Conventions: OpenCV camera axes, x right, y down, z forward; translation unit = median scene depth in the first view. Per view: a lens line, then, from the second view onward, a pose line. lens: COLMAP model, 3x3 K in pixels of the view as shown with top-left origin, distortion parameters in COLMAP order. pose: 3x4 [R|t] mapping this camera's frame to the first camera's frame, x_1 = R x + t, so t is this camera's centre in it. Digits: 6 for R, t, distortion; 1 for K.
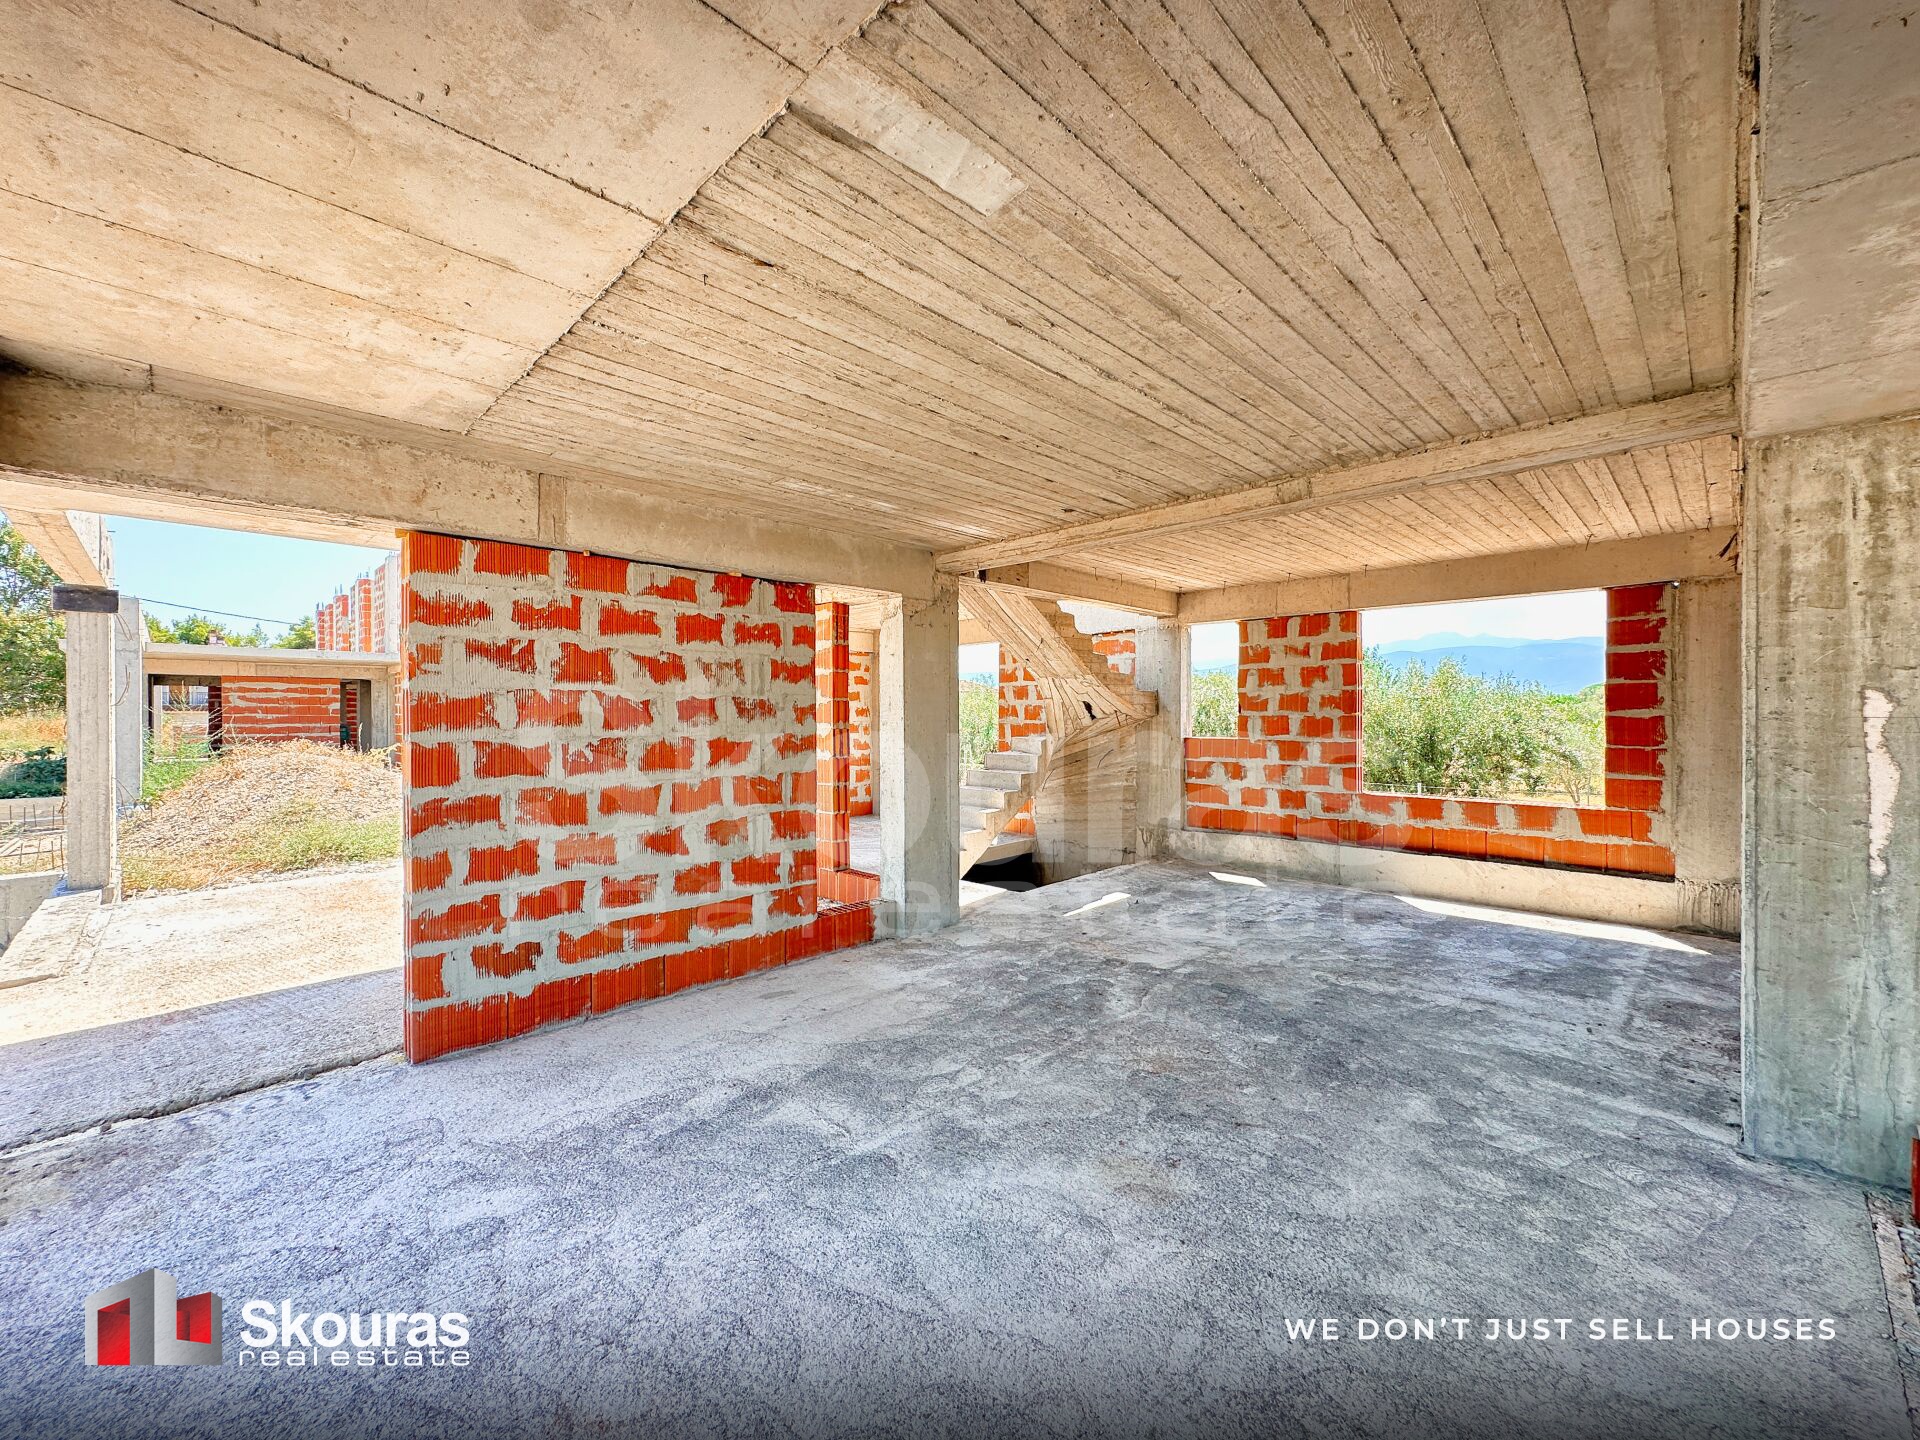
lens RADIAL K [[768.8, 0, 959.7], [0, 768.8, 718.5], [0, 0, 1]] dist [-0.003110, 0.001210]
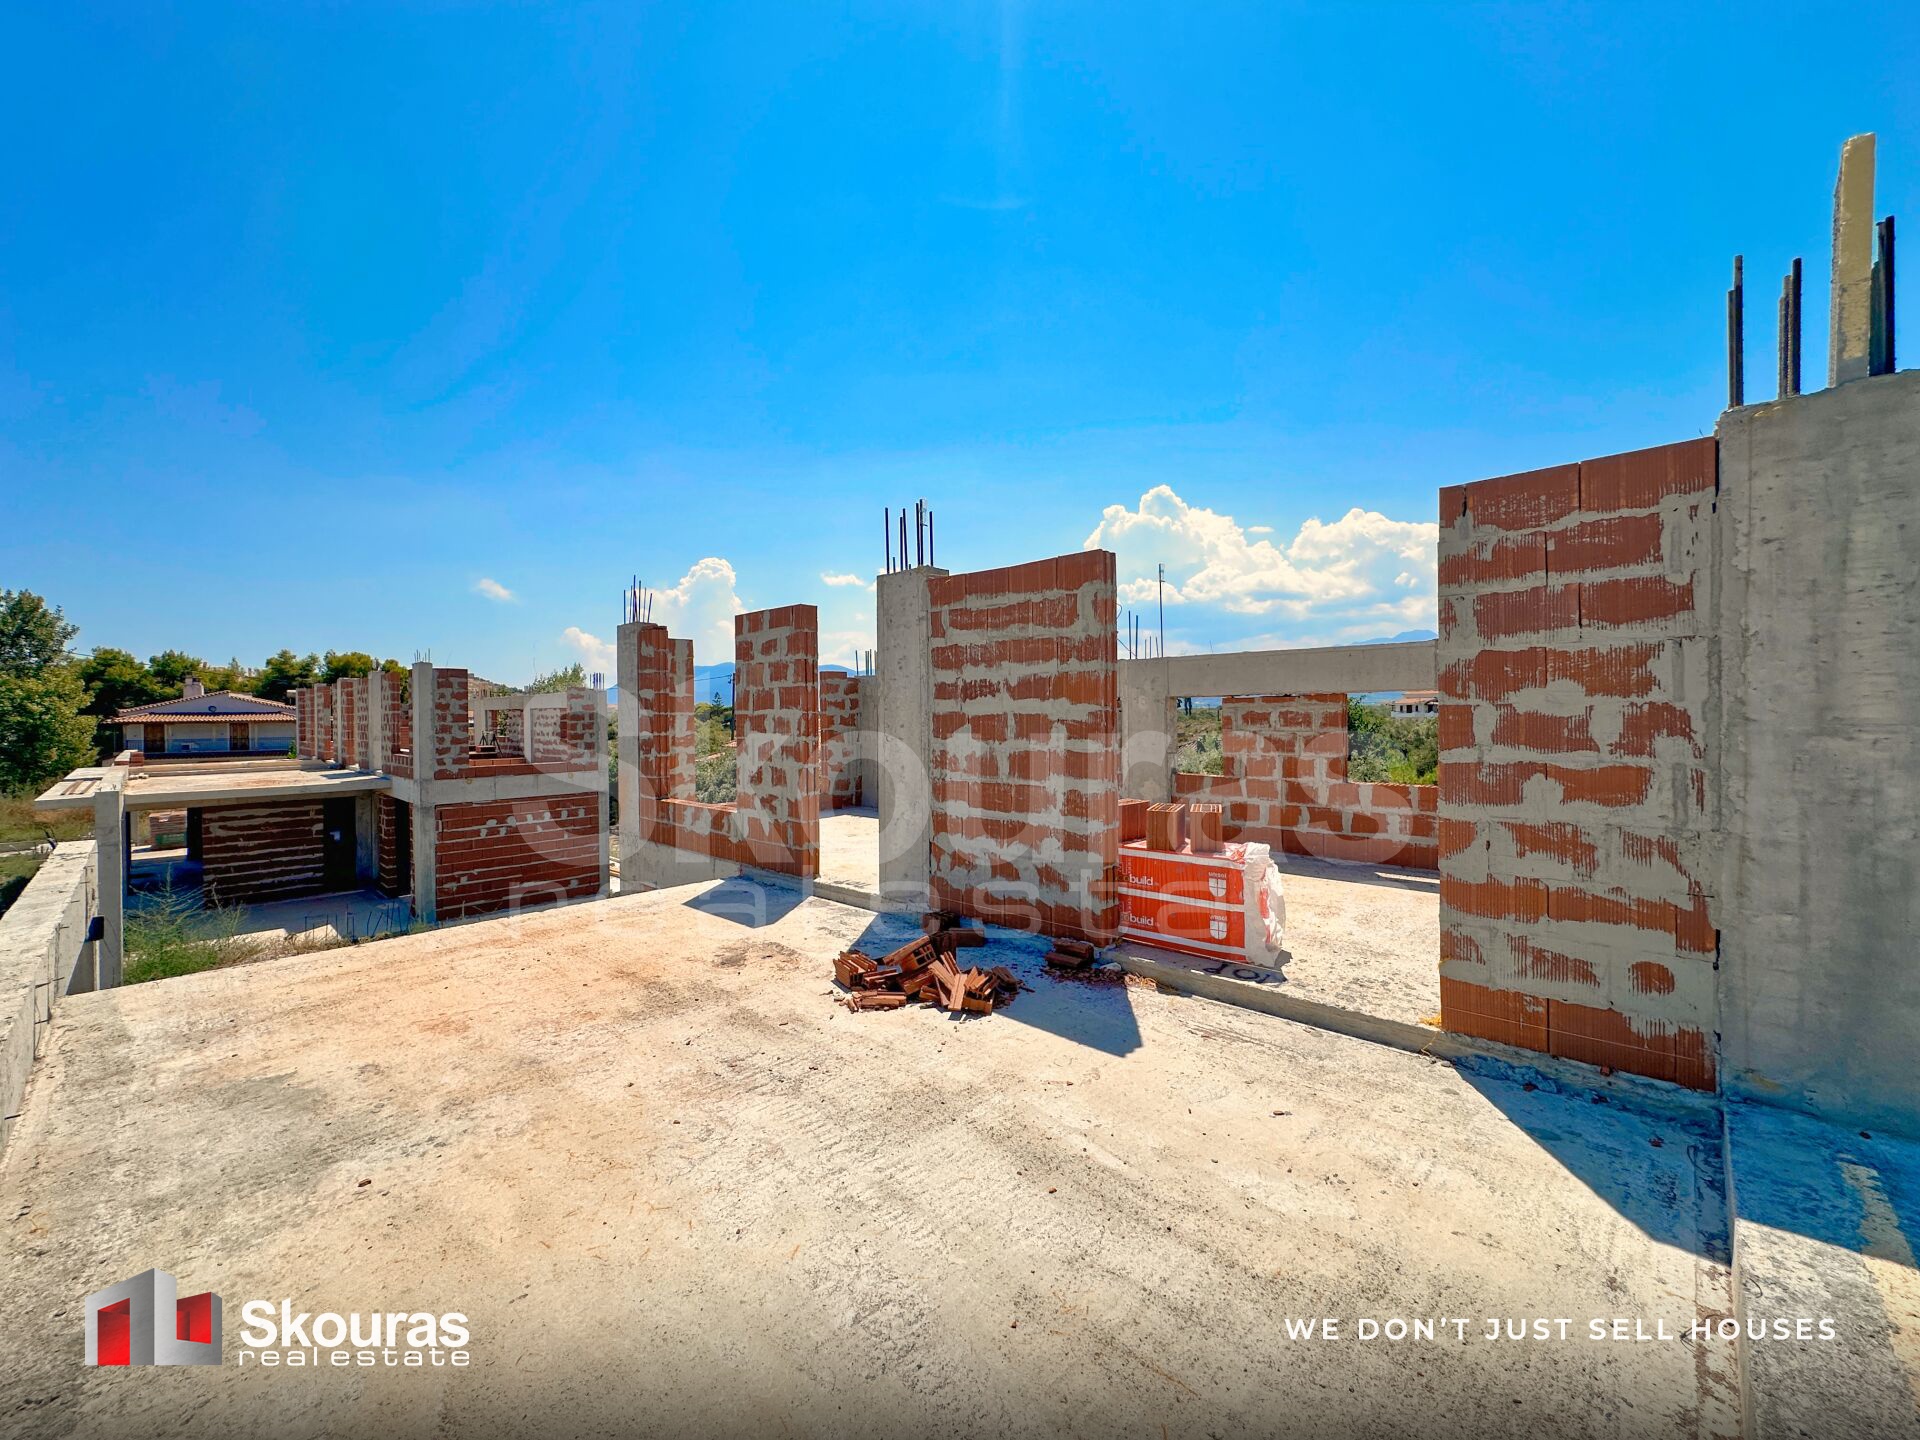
lens RADIAL K [[768.8, 0, 961.4], [0, 768.8, 713.6], [0, 0, 1]] dist [-0.003110, 0.001210]
pose [[0.999787, -0.008073, 0.018983, -0.003916], [0.008143, 0.999960, -0.003600, -0.638147], [-0.018953, 0.003753, 0.999813, -0.031171]]
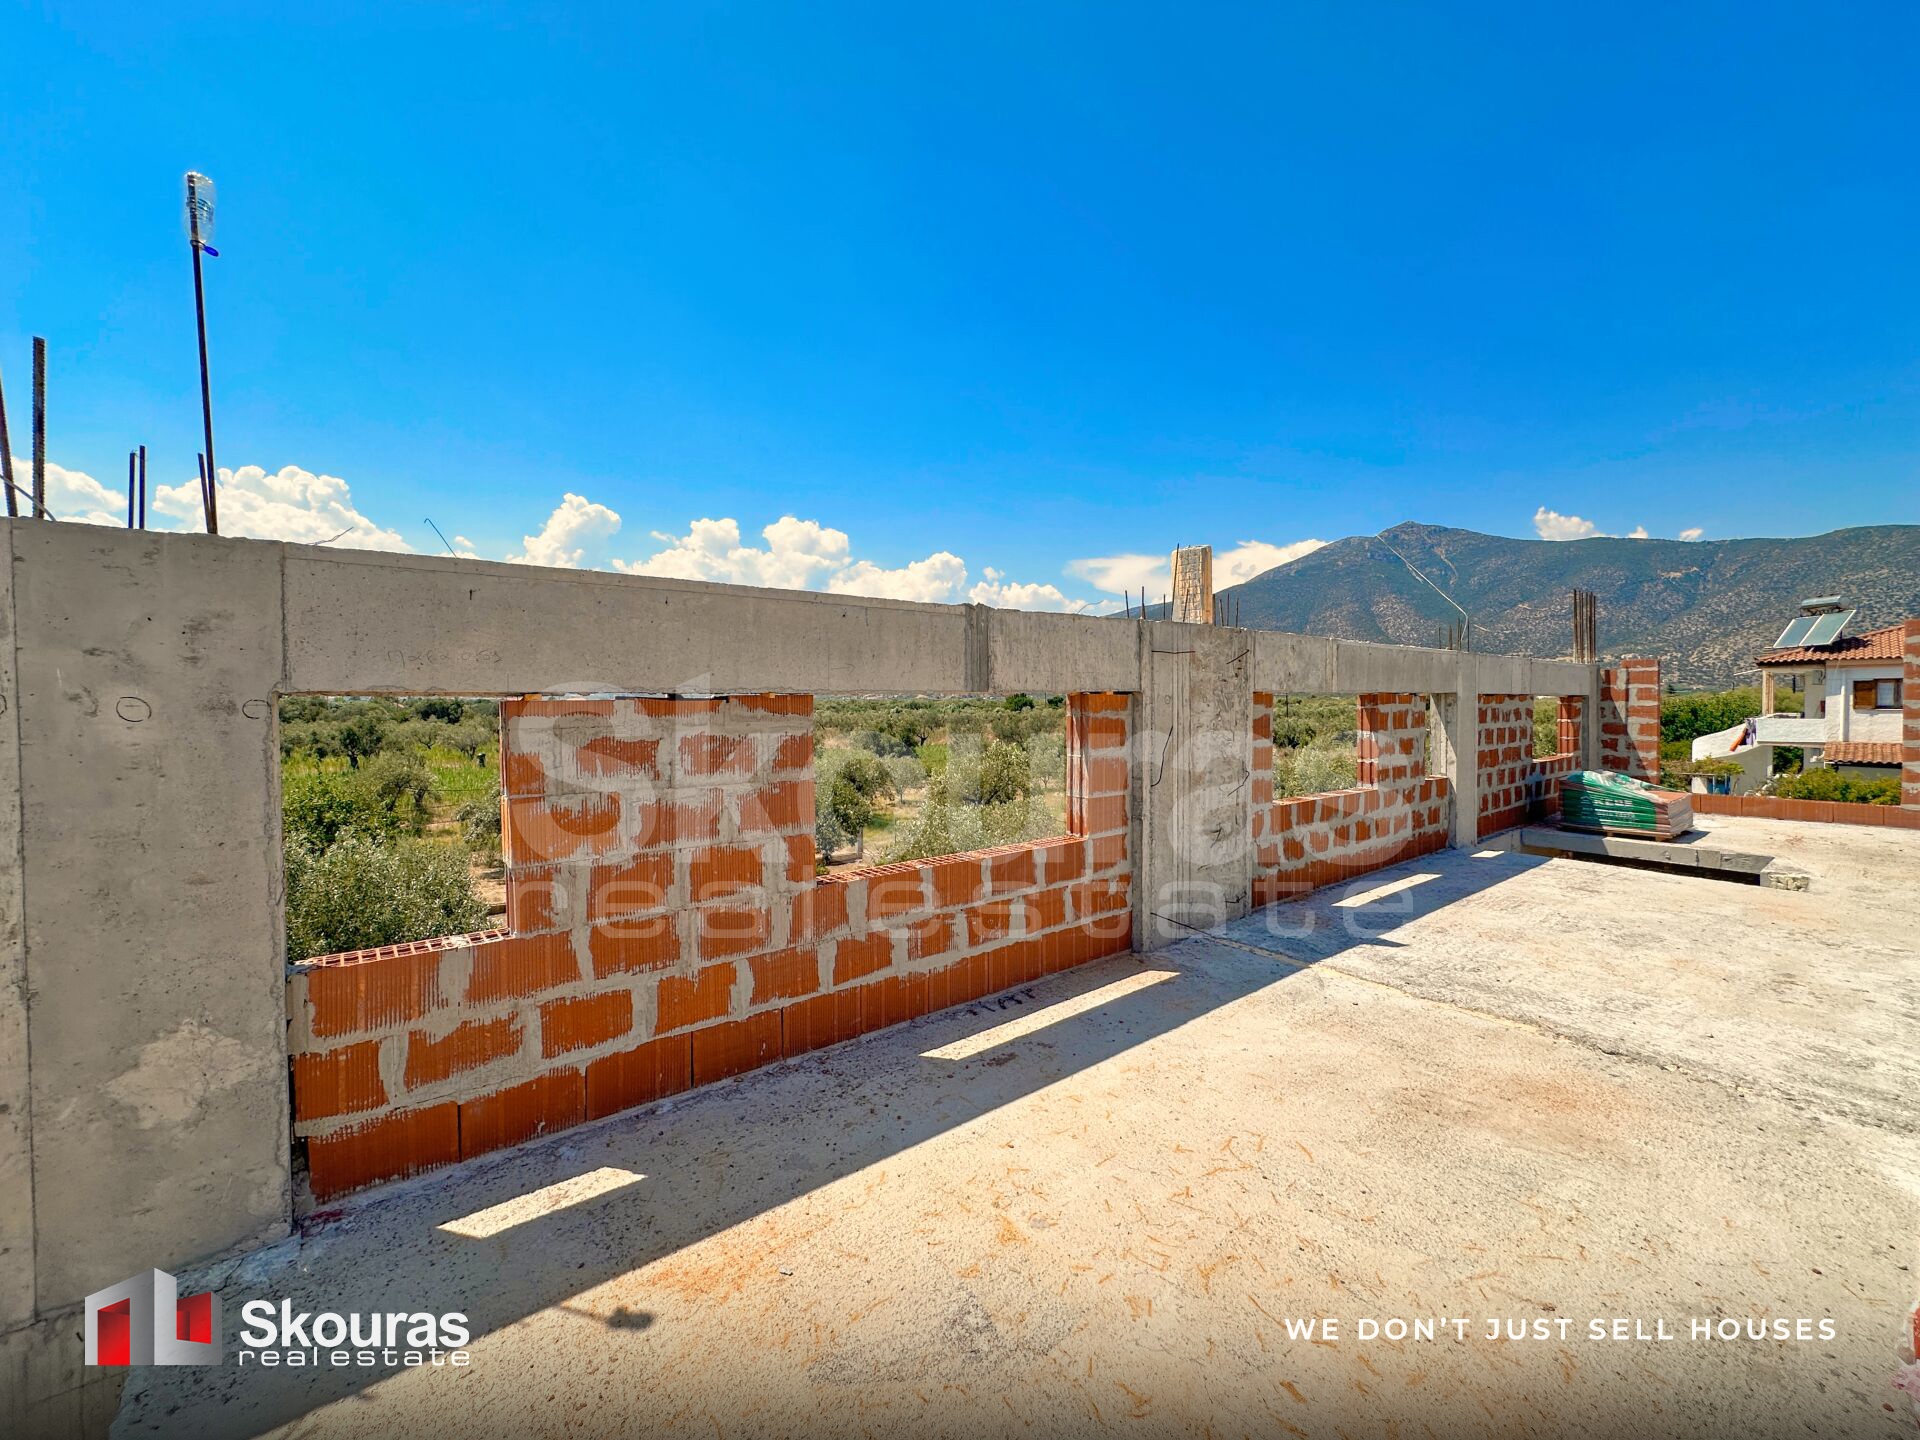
lens RADIAL K [[768.8, 0, 956.7], [0, 768.8, 712.7], [0, 0, 1]] dist [-0.003110, 0.001210]
pose [[0.126528, -0.012955, 0.991878, 0.095637], [0.010587, 0.999875, 0.011709, -0.669245], [-0.991907, 0.009020, 0.126649, 1.305478]]
